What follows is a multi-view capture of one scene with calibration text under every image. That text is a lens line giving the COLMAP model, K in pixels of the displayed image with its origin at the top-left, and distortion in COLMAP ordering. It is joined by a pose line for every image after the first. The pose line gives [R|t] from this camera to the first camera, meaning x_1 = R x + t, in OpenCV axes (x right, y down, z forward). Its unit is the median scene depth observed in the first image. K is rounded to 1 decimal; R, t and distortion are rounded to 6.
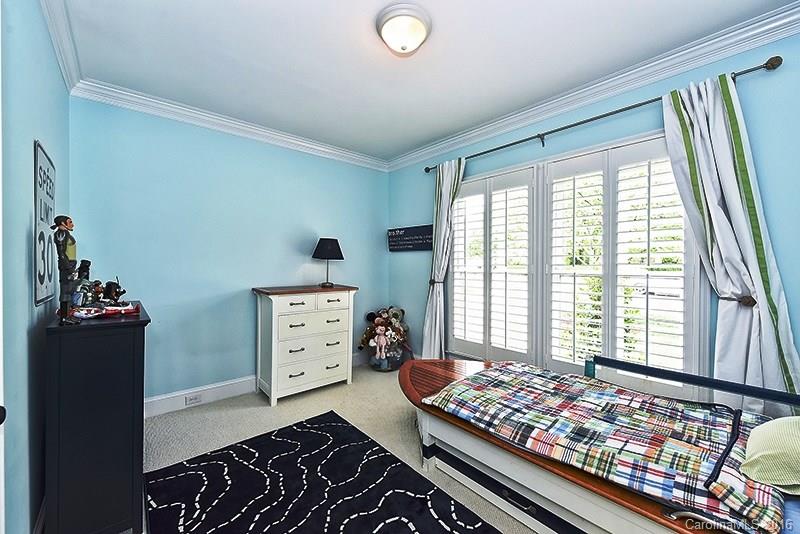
lens RADIAL K [[314.4, 0, 400.0], [0, 314.4, 267.0], [0, 0, 1]] dist [0.014115, 0.000061]
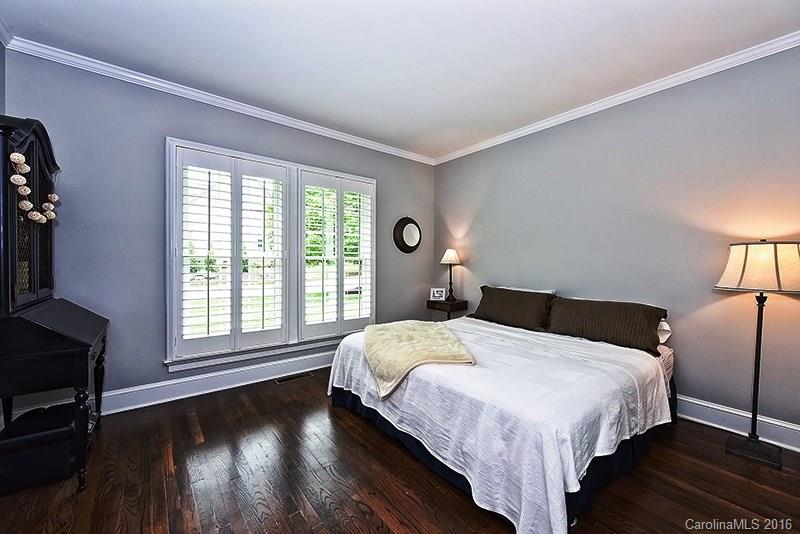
lens RADIAL K [[314.4, 0, 400.0], [0, 314.4, 267.0], [0, 0, 1]] dist [0.014115, 0.000061]
pose [[0.053146, -0.002593, 0.998583, -0.729339], [0.005299, 0.999983, 0.002315, 0.053857], [-0.998573, 0.005169, 0.053158, 0.521641]]
